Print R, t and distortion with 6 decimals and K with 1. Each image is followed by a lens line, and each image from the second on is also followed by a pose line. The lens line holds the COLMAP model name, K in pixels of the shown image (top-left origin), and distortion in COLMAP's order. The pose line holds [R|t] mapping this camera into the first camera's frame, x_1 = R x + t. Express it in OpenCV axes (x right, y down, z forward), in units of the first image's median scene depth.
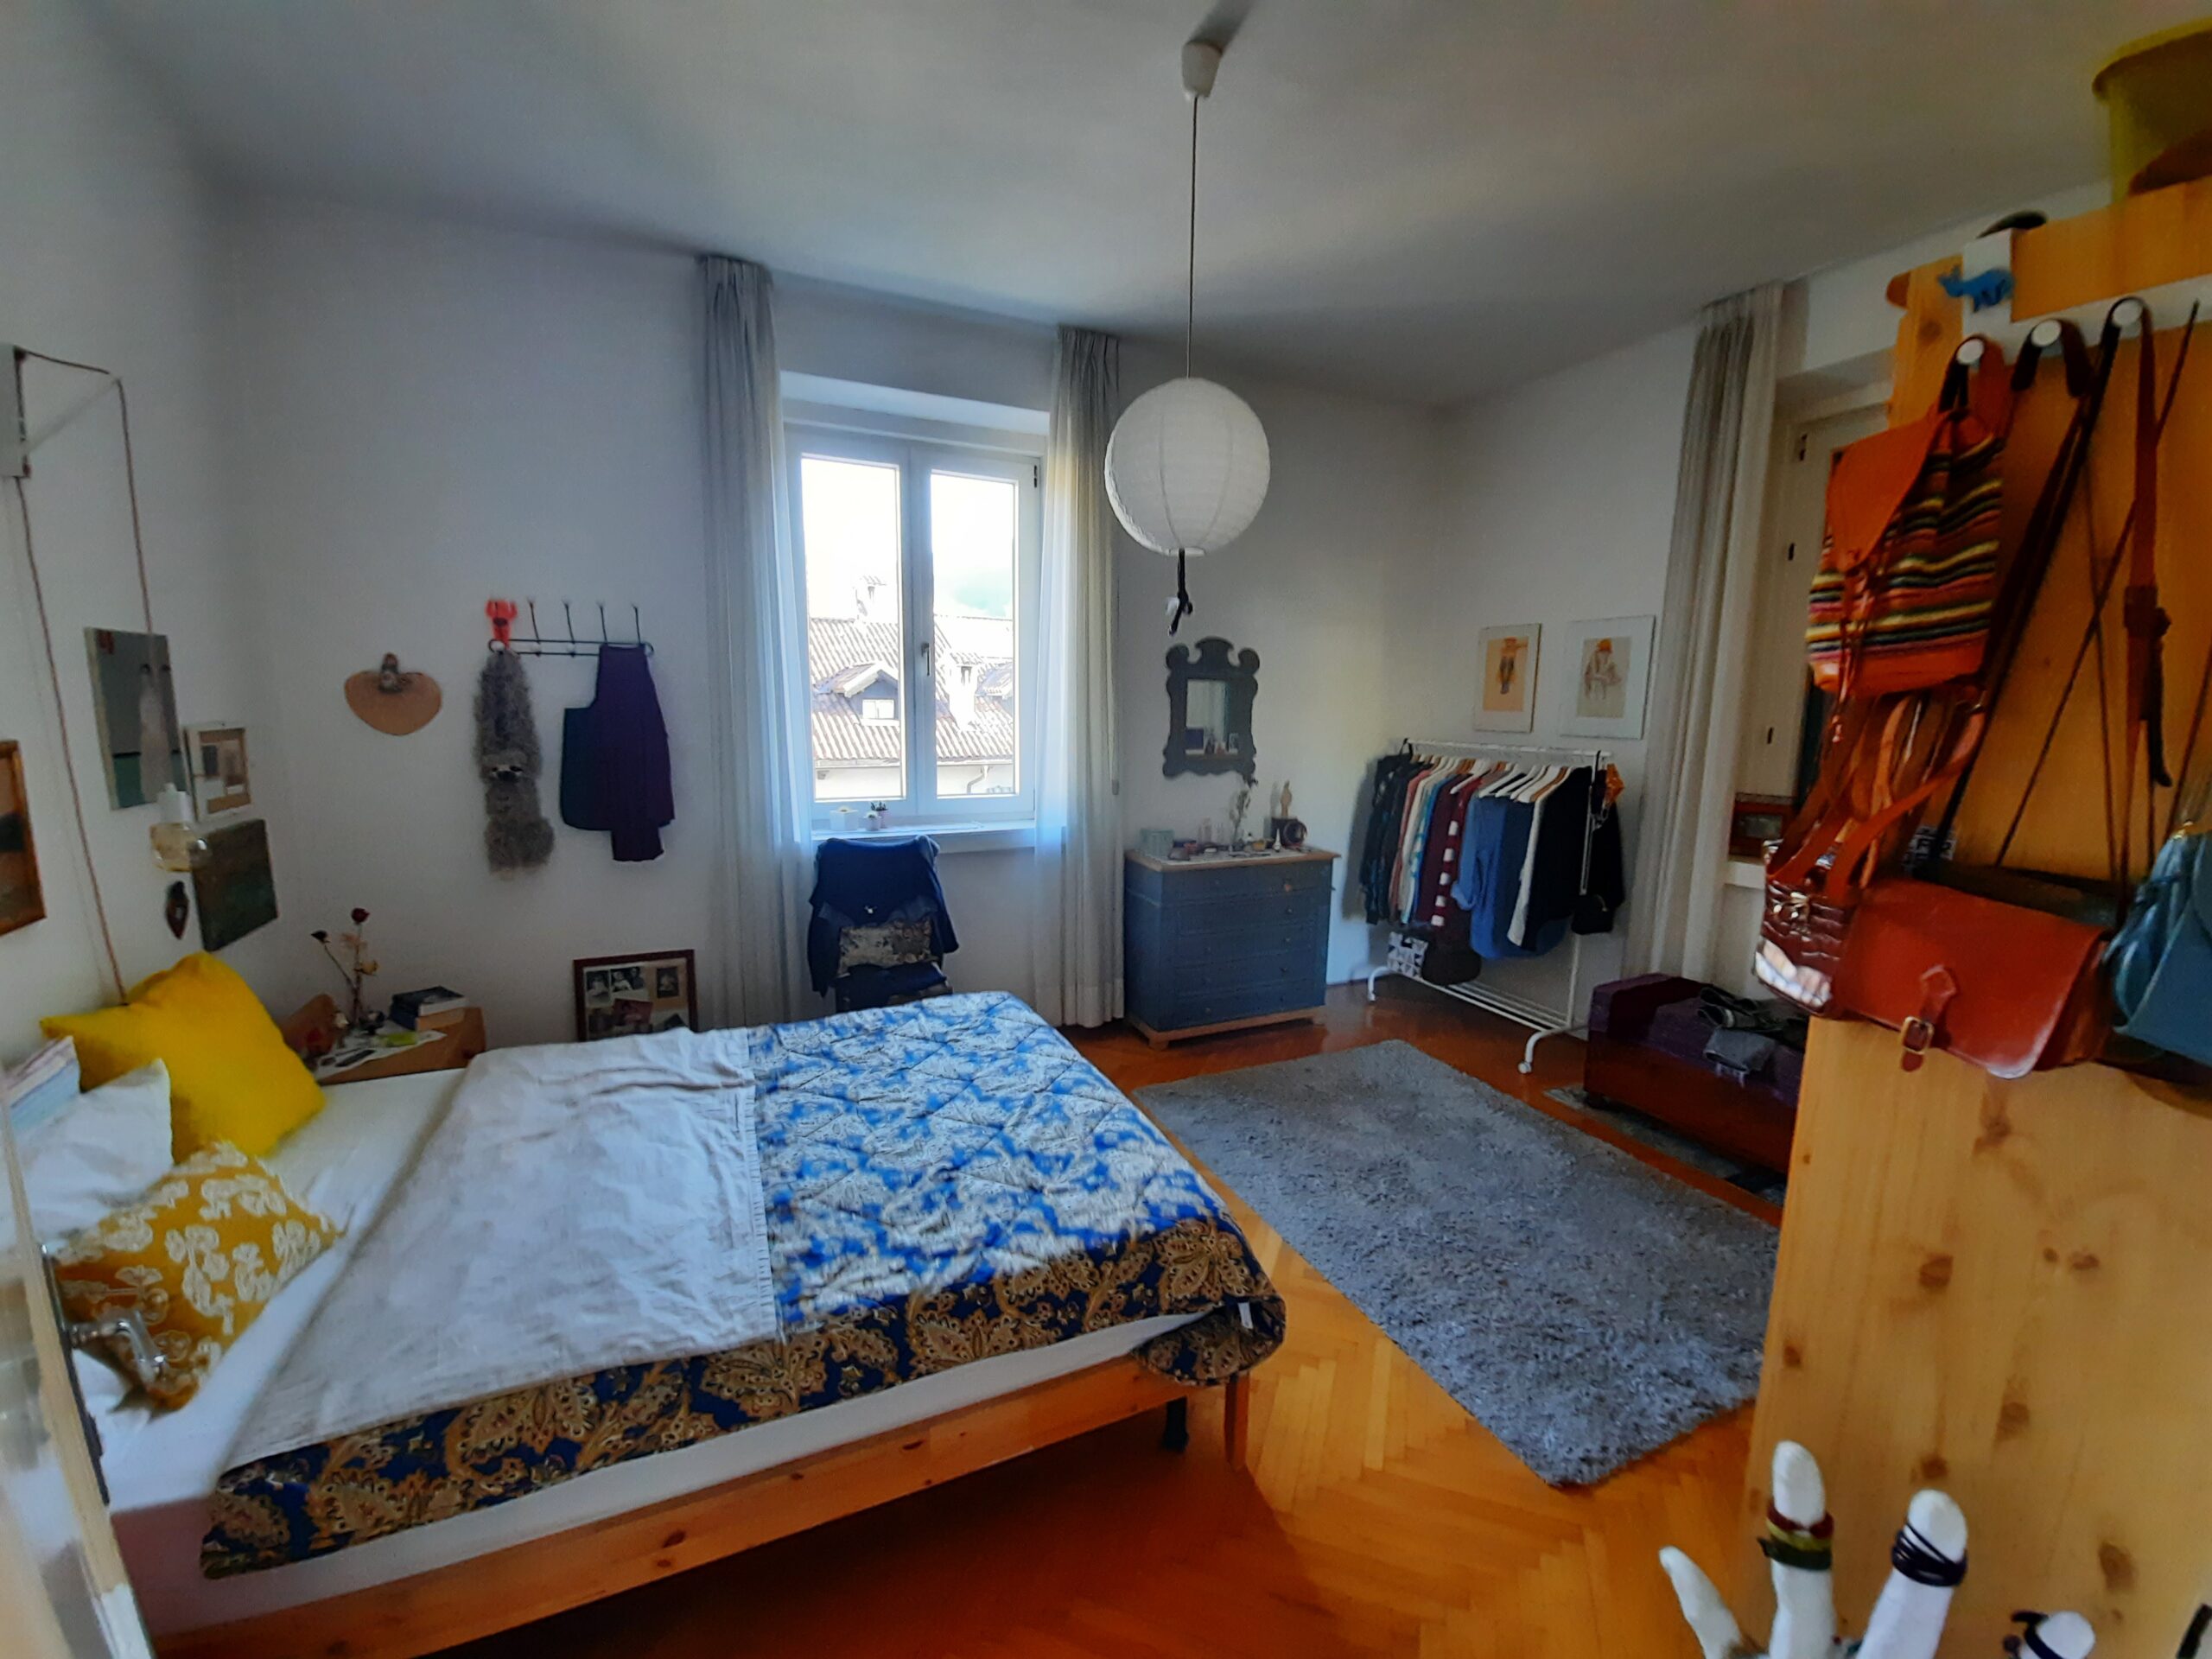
lens RADIAL K [[882.2, 0, 1109.4], [0, 882.2, 831.0], [0, 0, 1]] dist [-0.018428, -0.000306]
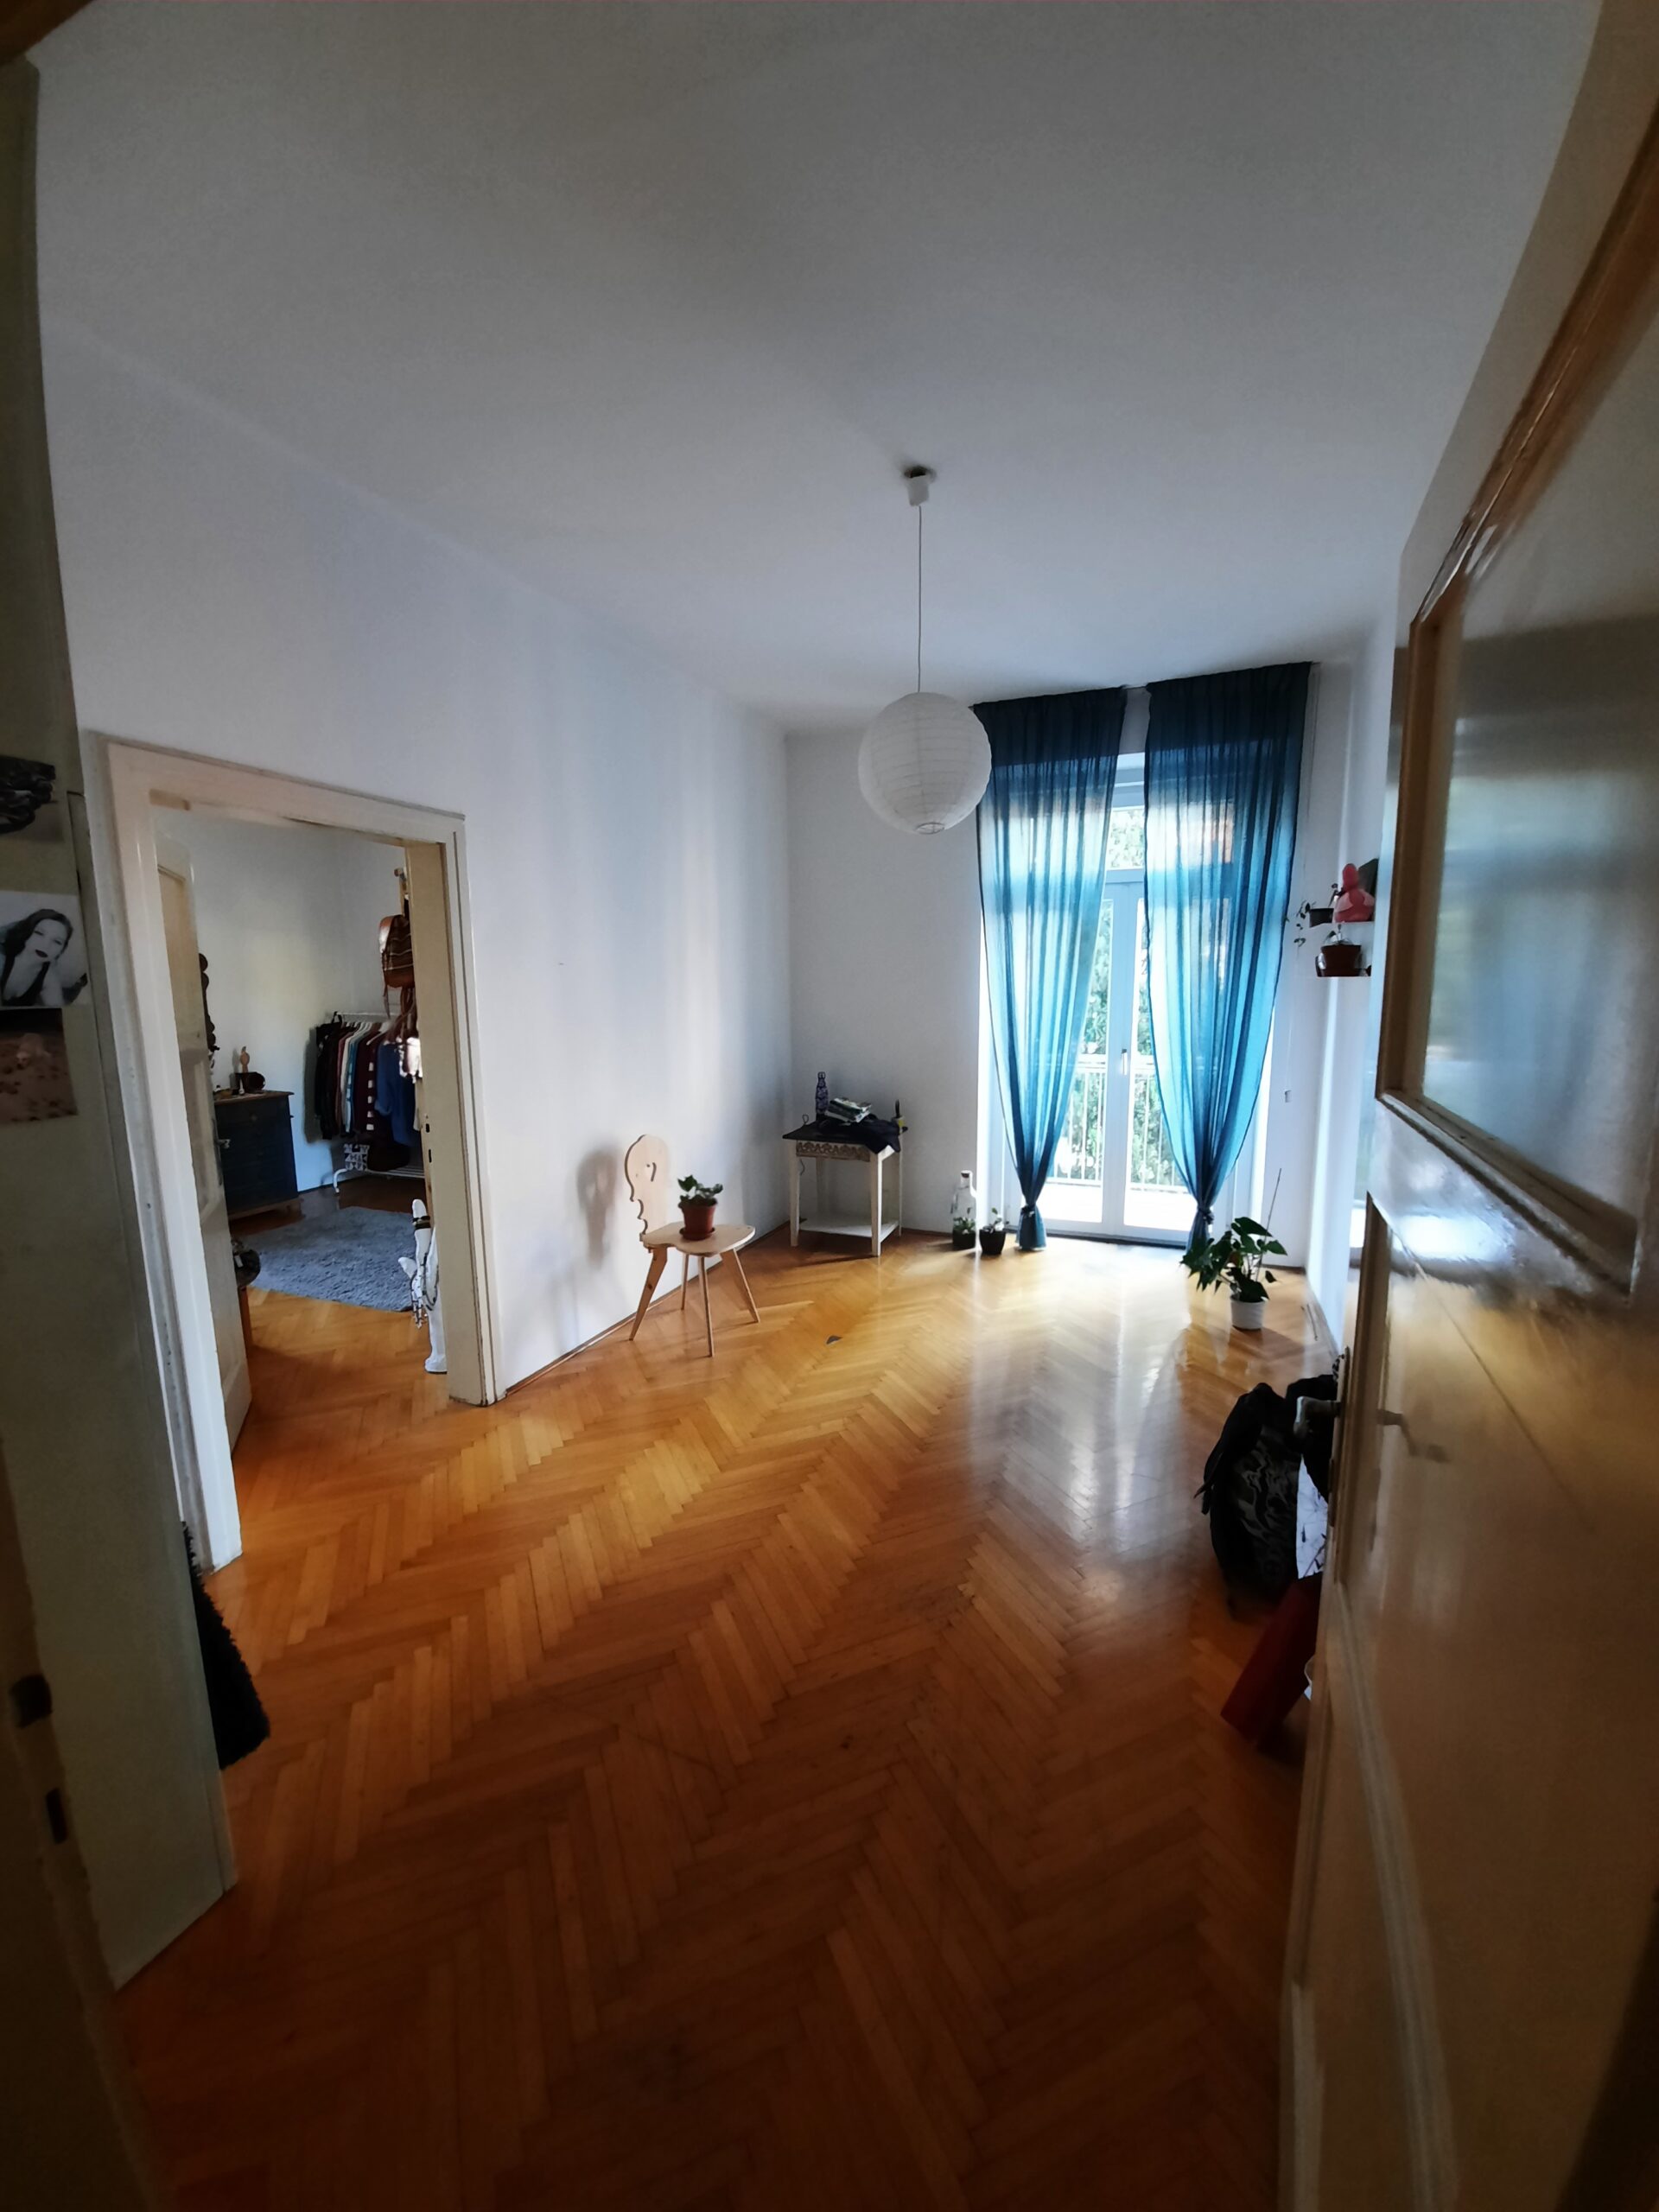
lens RADIAL K [[882.2, 0, 831.8], [0, 882.2, 1118.3], [0, 0, 1]] dist [-0.018428, -0.000306]
pose [[0.722237, -0.130117, 0.679296, -0.083979], [0.130804, 0.990117, 0.050582, 0.111141], [-0.679164, 0.052322, 0.732119, -0.658703]]
